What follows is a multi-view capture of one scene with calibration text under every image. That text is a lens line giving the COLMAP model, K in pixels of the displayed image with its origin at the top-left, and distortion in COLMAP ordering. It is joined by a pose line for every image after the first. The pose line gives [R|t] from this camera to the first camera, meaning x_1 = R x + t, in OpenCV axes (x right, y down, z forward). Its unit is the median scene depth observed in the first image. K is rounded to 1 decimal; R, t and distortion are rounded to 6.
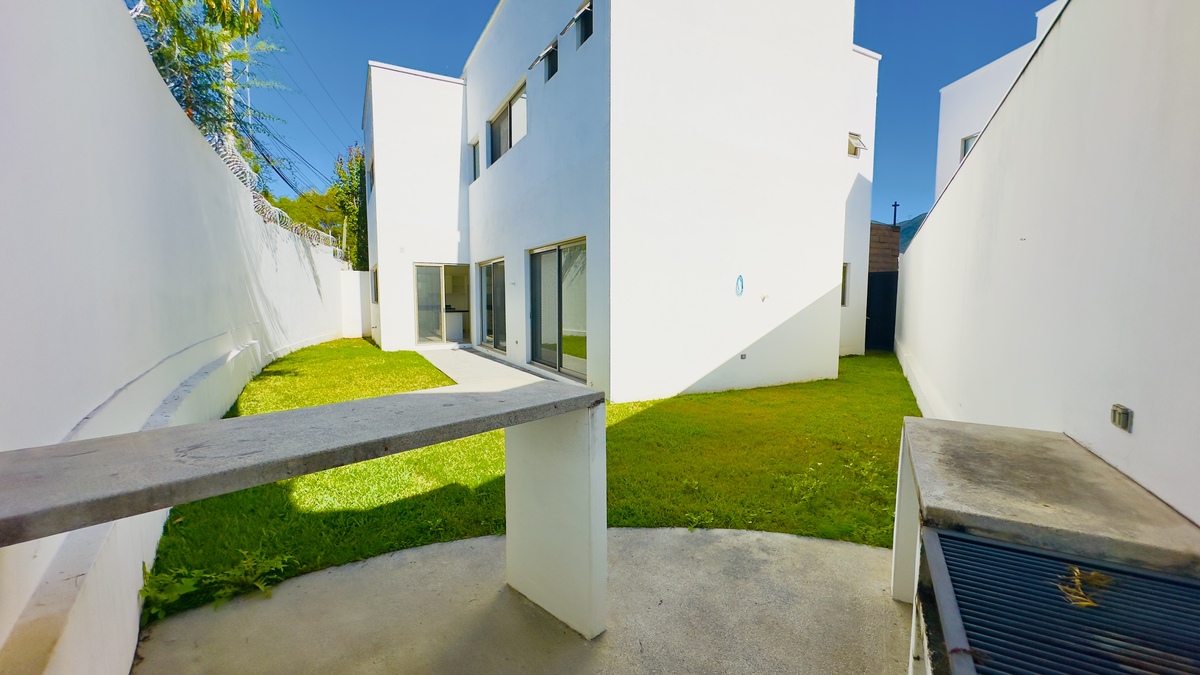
lens RADIAL K [[479.9, 0, 598.8], [0, 479.9, 338.6], [0, 0, 1]] dist [0.000505, -0.000098]
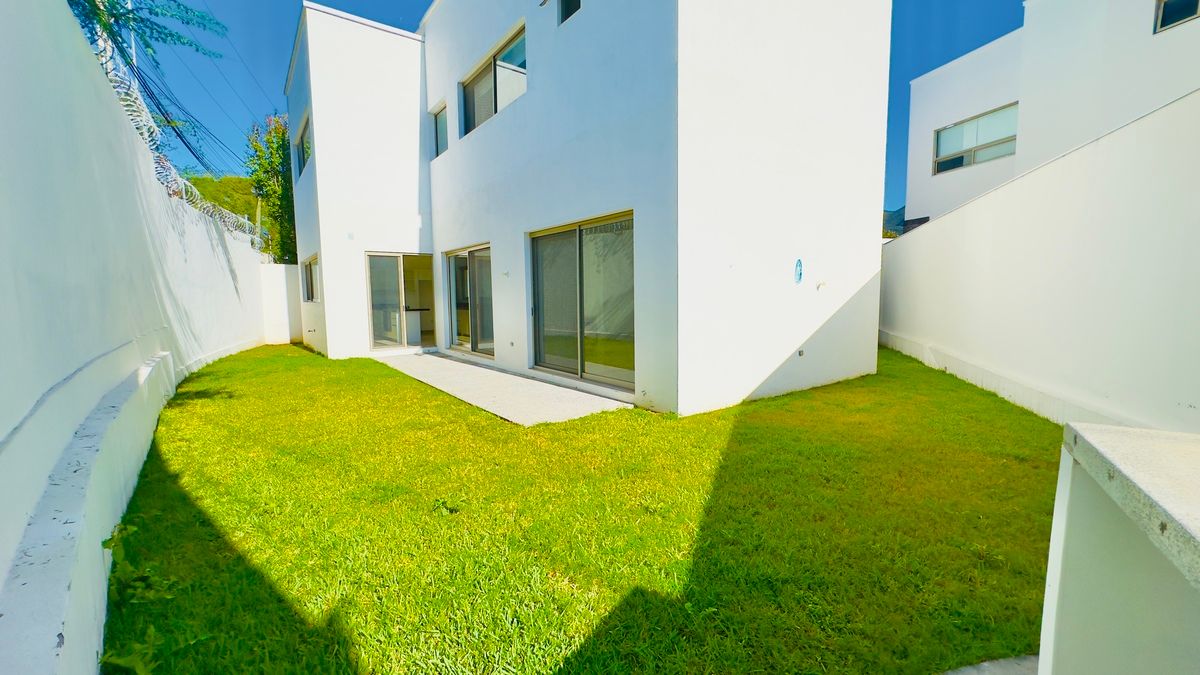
lens RADIAL K [[479.9, 0, 601.5], [0, 479.9, 339.6], [0, 0, 1]] dist [0.000505, -0.000098]
pose [[0.987880, -0.027421, 0.152776, -0.120008], [0.026402, 0.999614, 0.008700, -0.002593], [-0.152956, -0.004561, 0.988223, 0.121014]]
